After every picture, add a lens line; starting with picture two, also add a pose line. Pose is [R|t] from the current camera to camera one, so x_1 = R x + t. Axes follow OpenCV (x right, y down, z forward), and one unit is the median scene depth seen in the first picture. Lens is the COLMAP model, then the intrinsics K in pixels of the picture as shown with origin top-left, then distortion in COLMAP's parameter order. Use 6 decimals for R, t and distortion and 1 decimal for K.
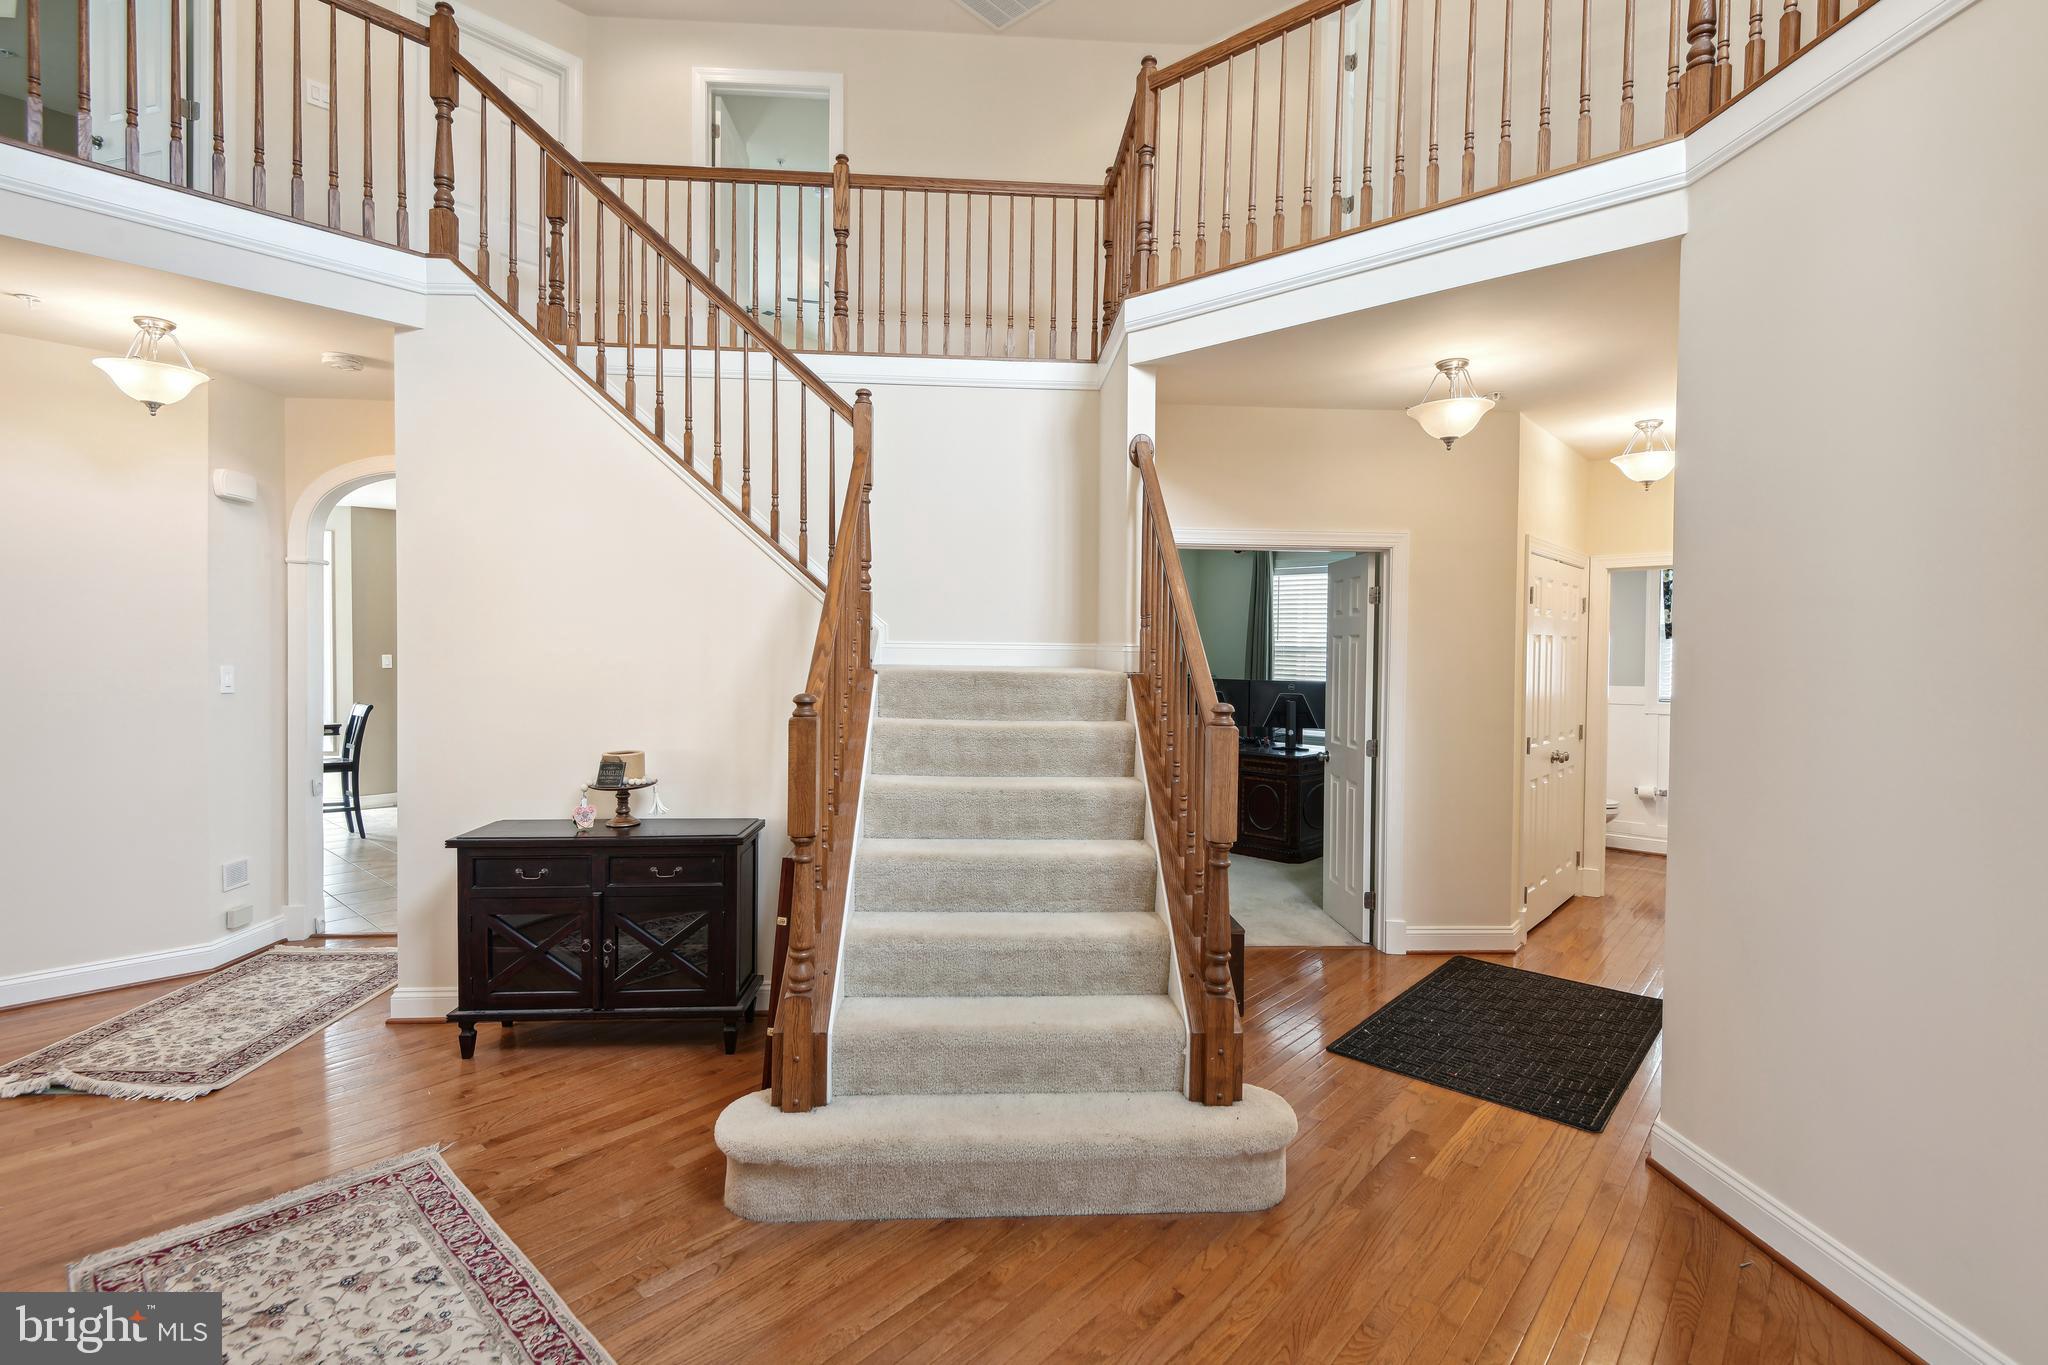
lens RADIAL K [[943.2, 0, 1033.5], [0, 943.2, 656.5], [0, 0, 1]] dist [0.043770, -0.033560]
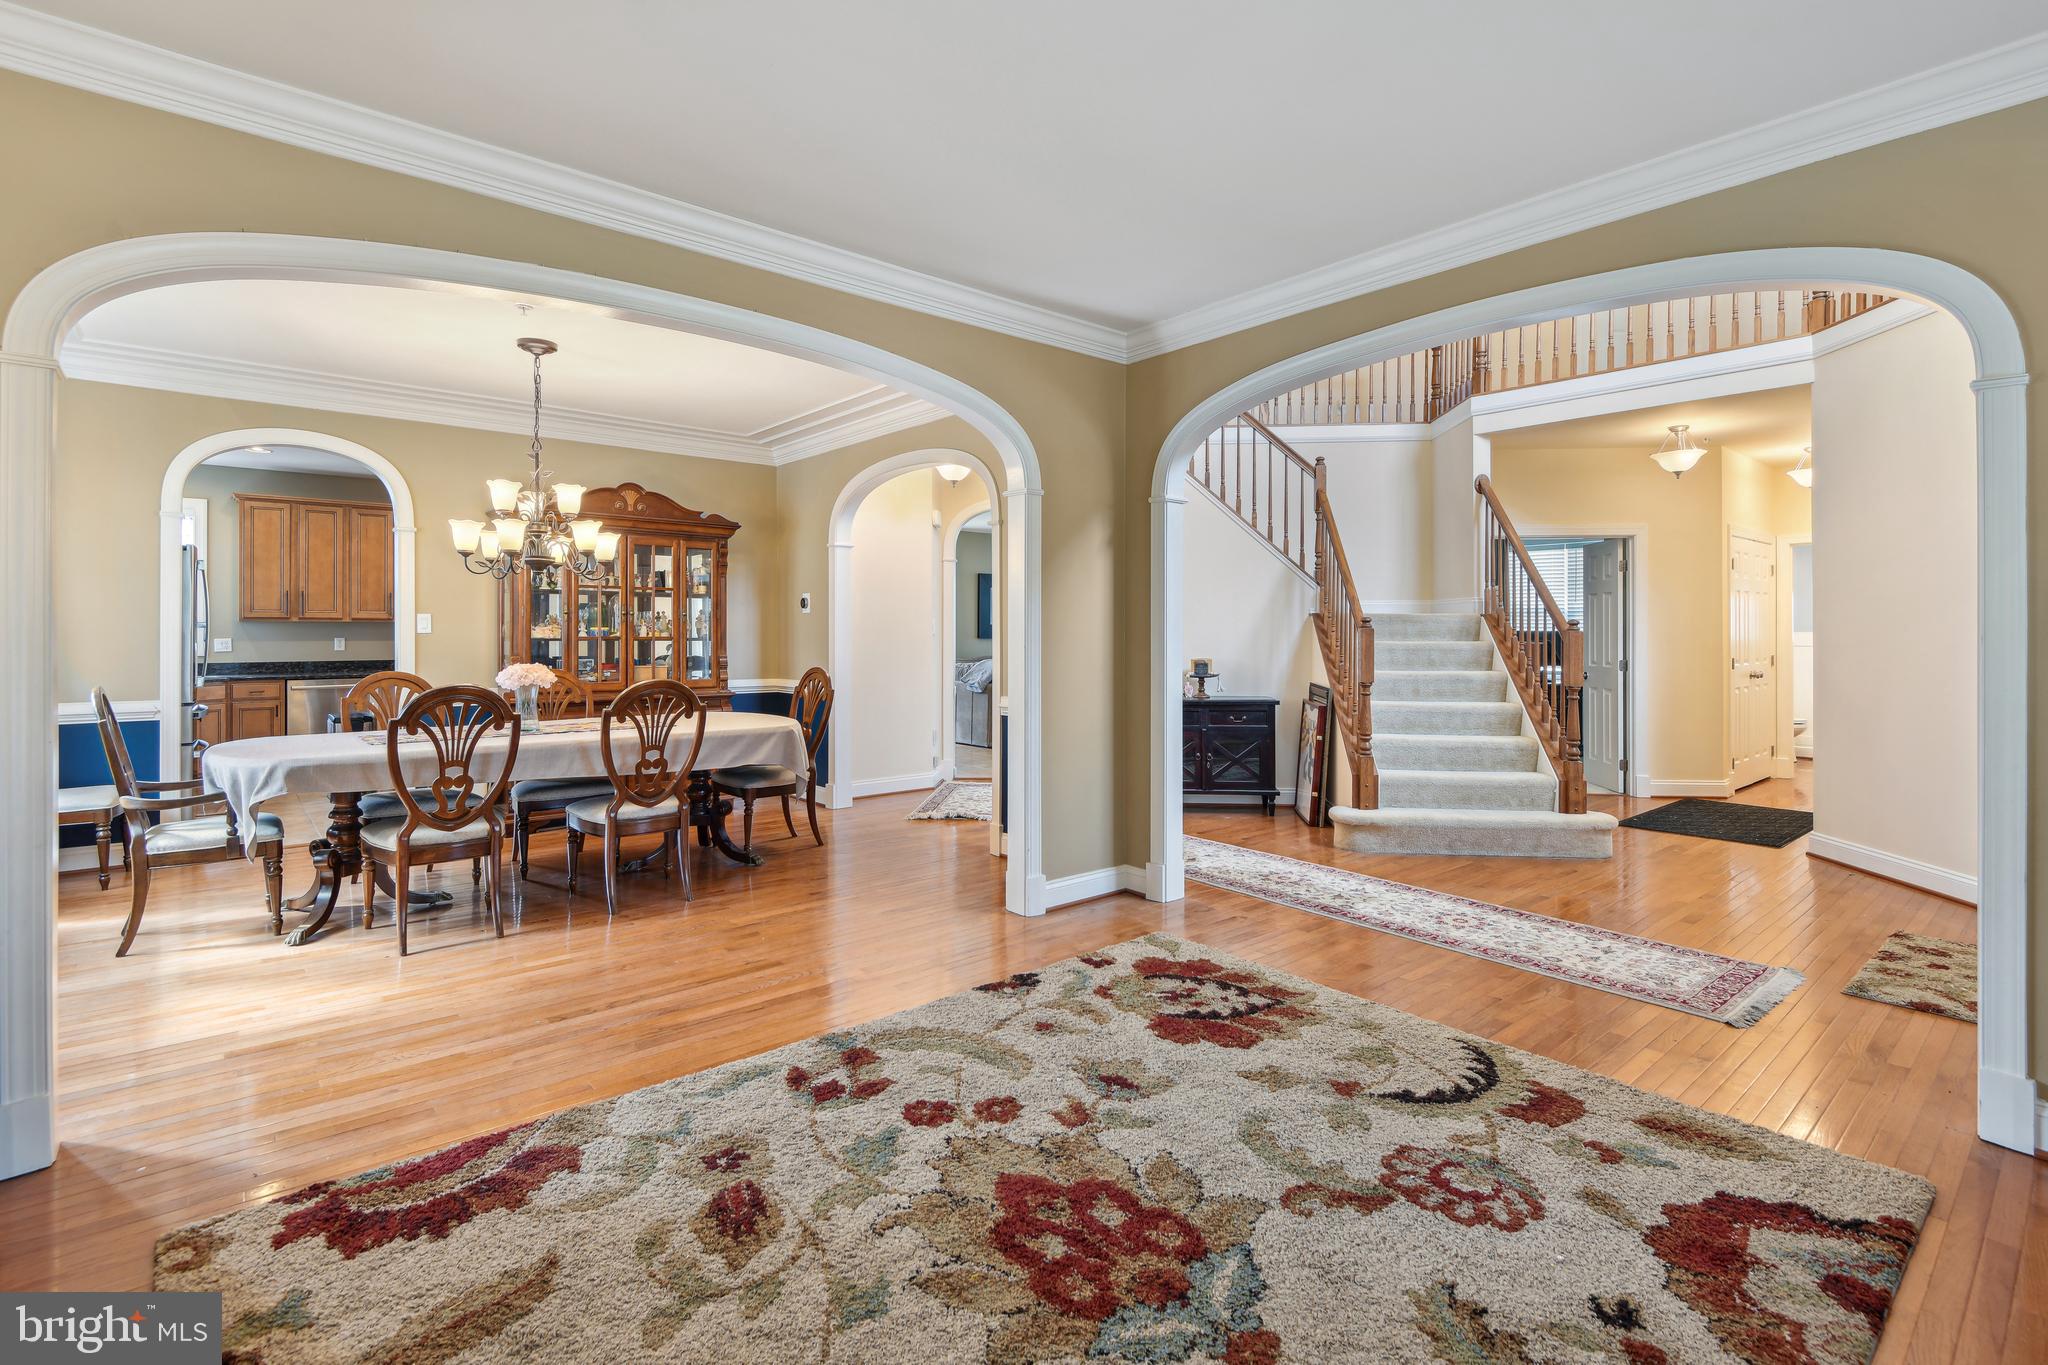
lens RADIAL K [[956.0, 0, 1021.1], [0, 956.0, 621.1], [0, 0, 1]] dist [-0.001670, -0.000606]
pose [[0.988102, -0.014241, -0.153137, -0.499555], [0.010975, 0.999694, -0.022150, 0.065436], [0.153405, 0.020205, 0.987957, -0.921316]]
